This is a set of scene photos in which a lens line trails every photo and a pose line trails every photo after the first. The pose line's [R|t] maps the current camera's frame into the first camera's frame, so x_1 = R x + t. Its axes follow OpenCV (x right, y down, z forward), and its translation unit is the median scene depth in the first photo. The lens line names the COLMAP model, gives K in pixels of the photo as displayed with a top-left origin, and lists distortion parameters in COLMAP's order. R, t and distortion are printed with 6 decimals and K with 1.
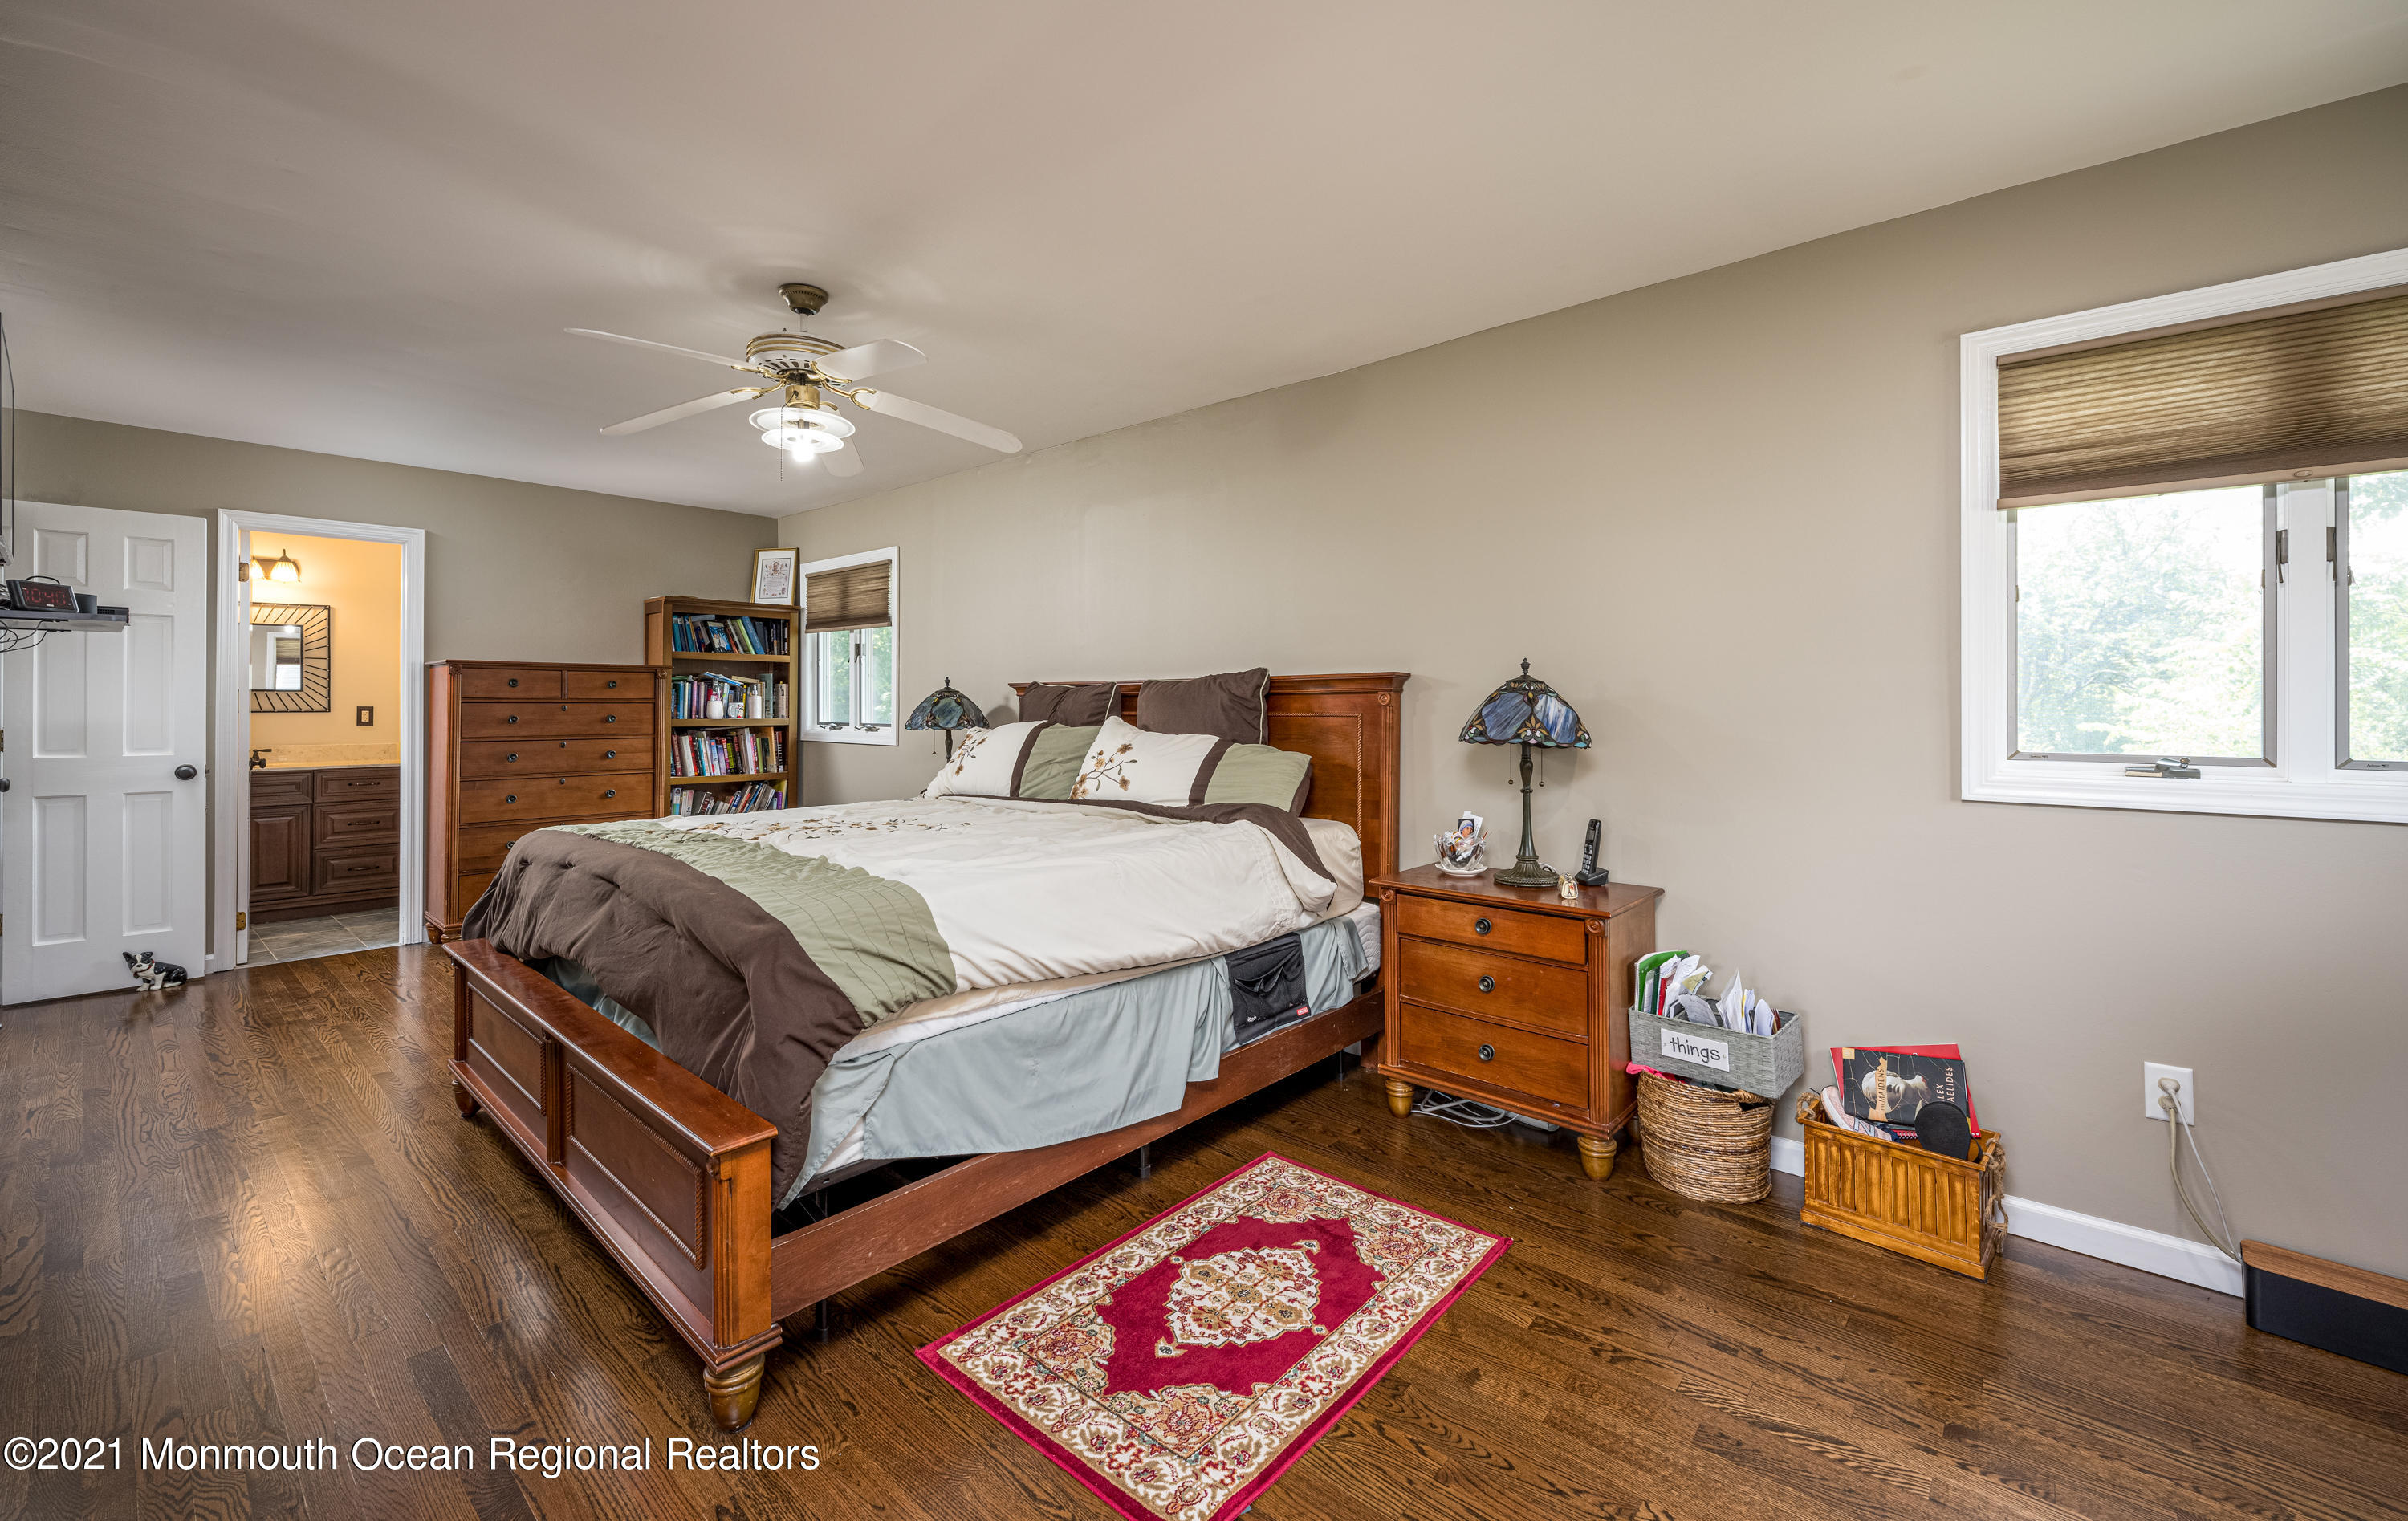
lens RADIAL K [[973.4, 0, 1225.9], [0, 973.4, 701.4], [0, 0, 1]] dist [-0.001428, 0.000059]
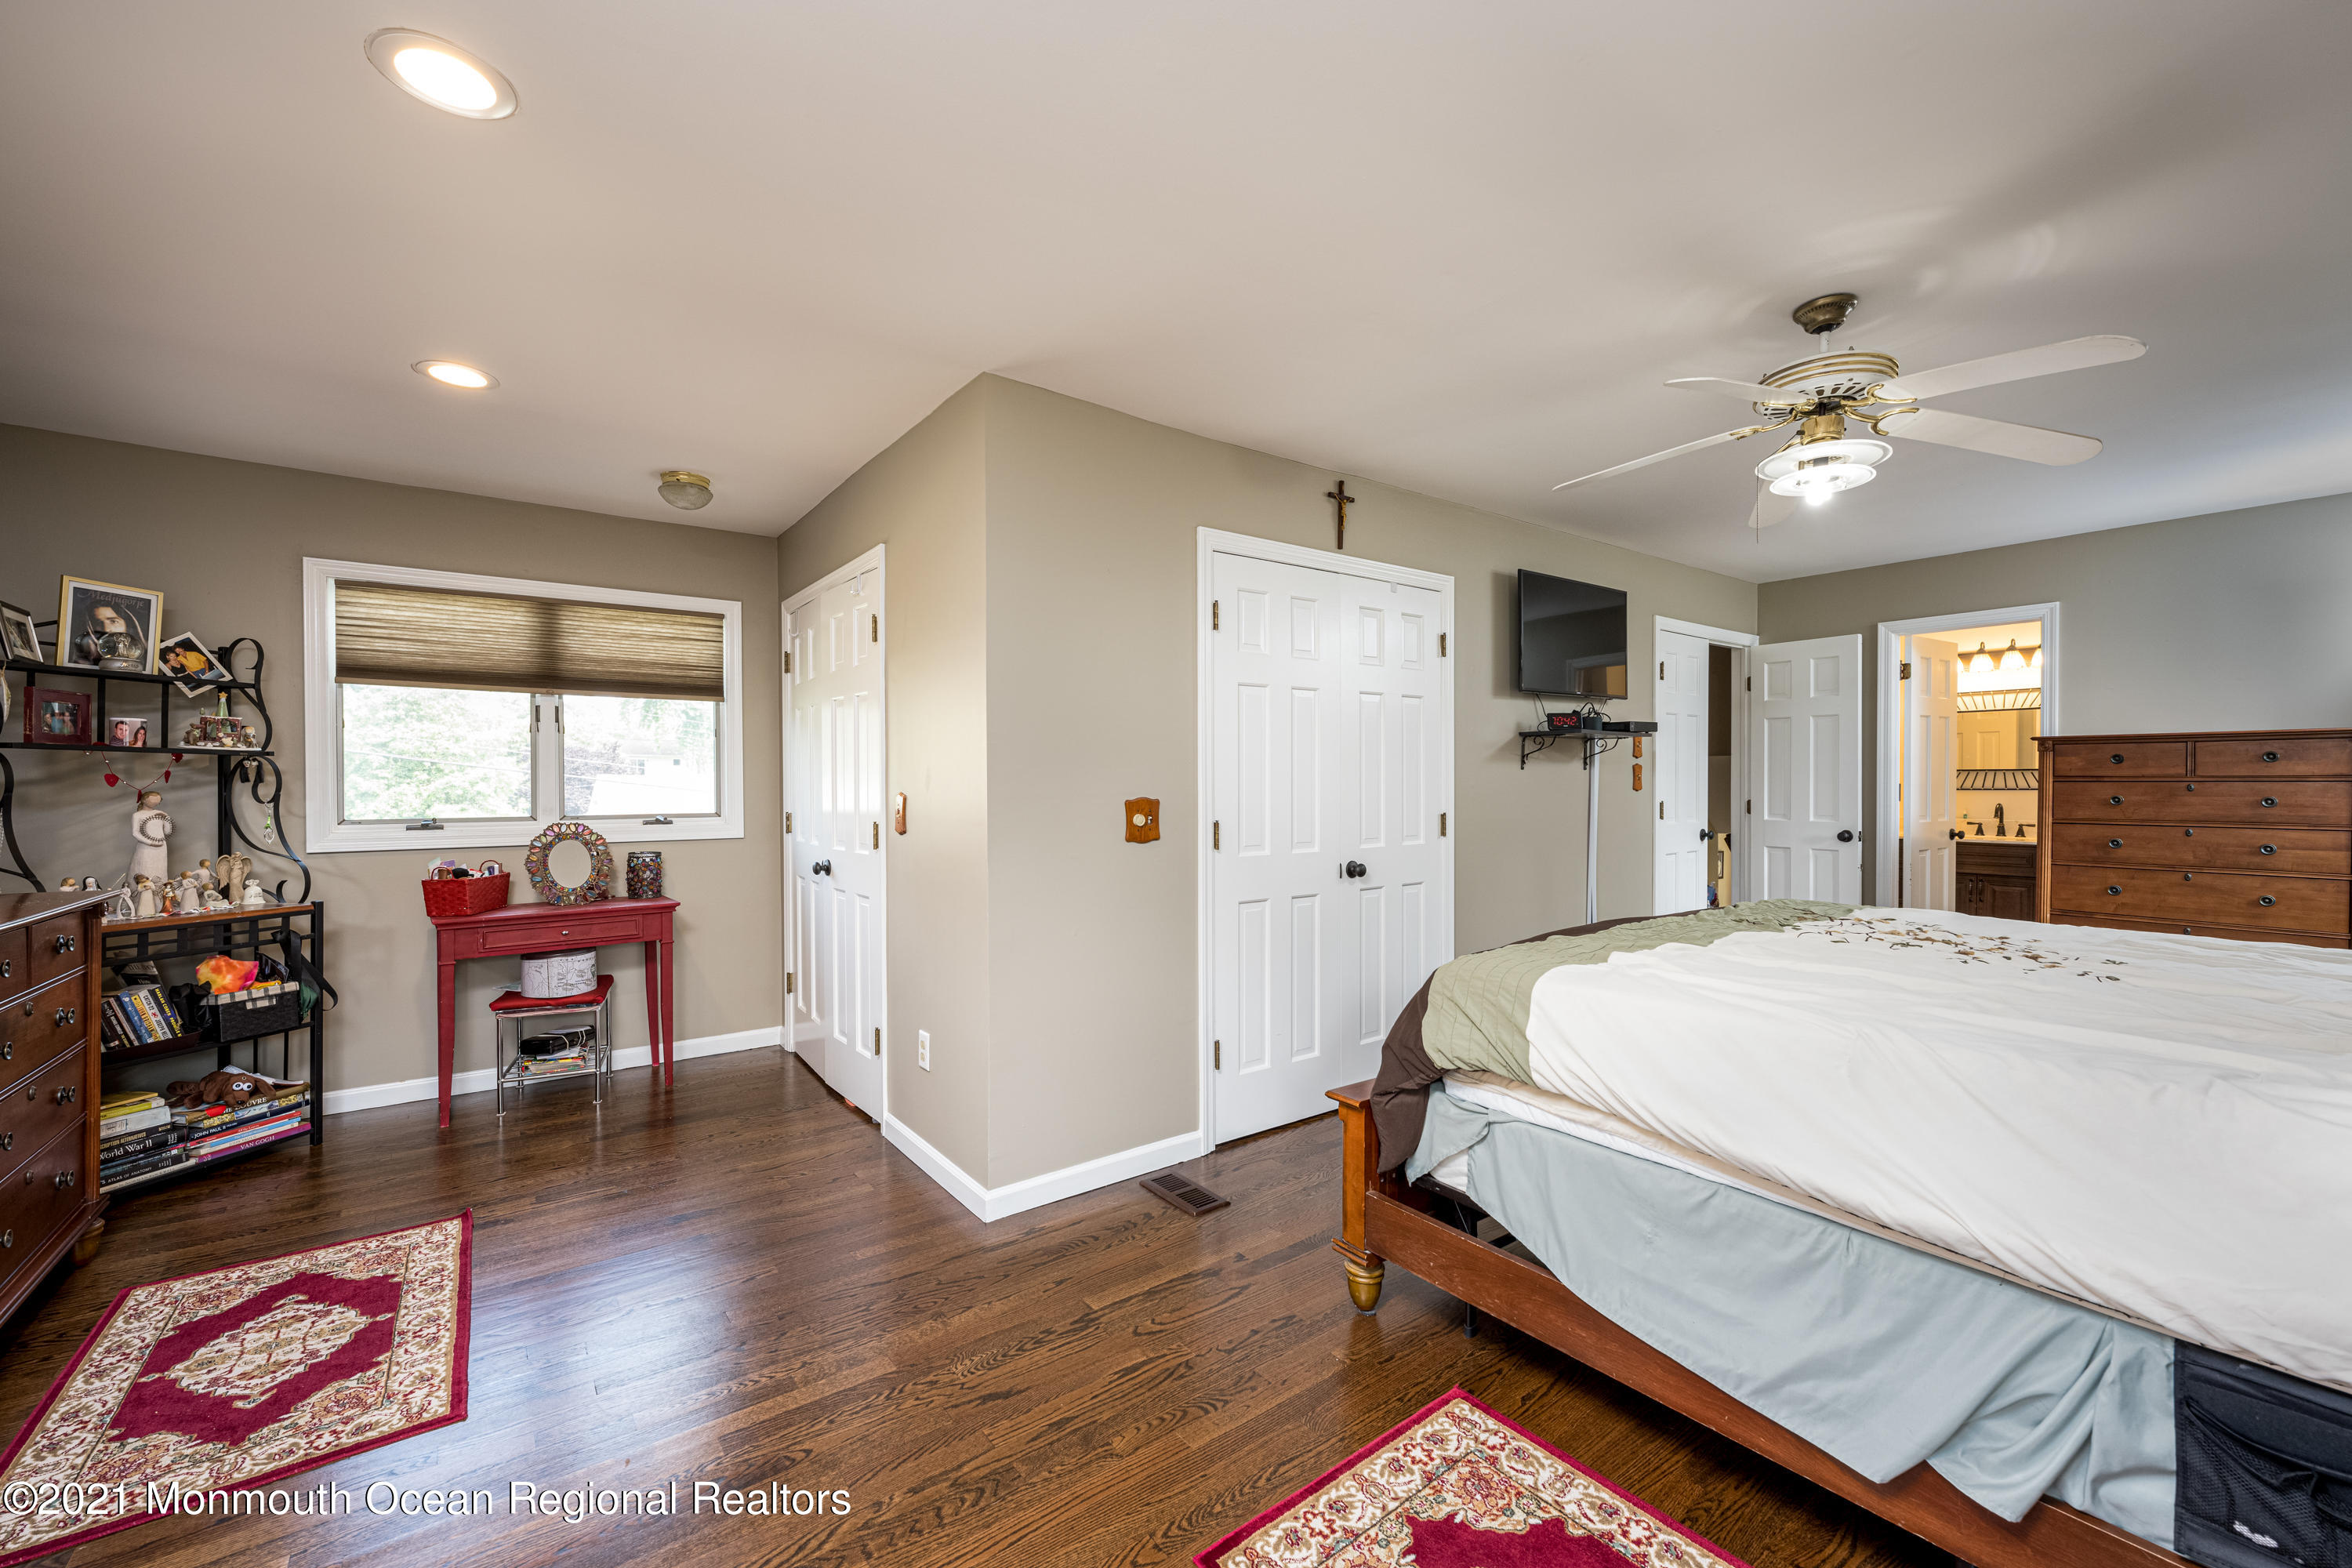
lens RADIAL K [[953.1, 0, 1166.0], [0, 953.1, 788.2], [0, 0, 1]] dist [-0.000777, -0.000779]
pose [[-0.220589, 0.006944, -0.975342, 0.623844], [0.003770, 0.999973, 0.006267, -0.002562], [0.975360, -0.002295, -0.220609, 0.737282]]
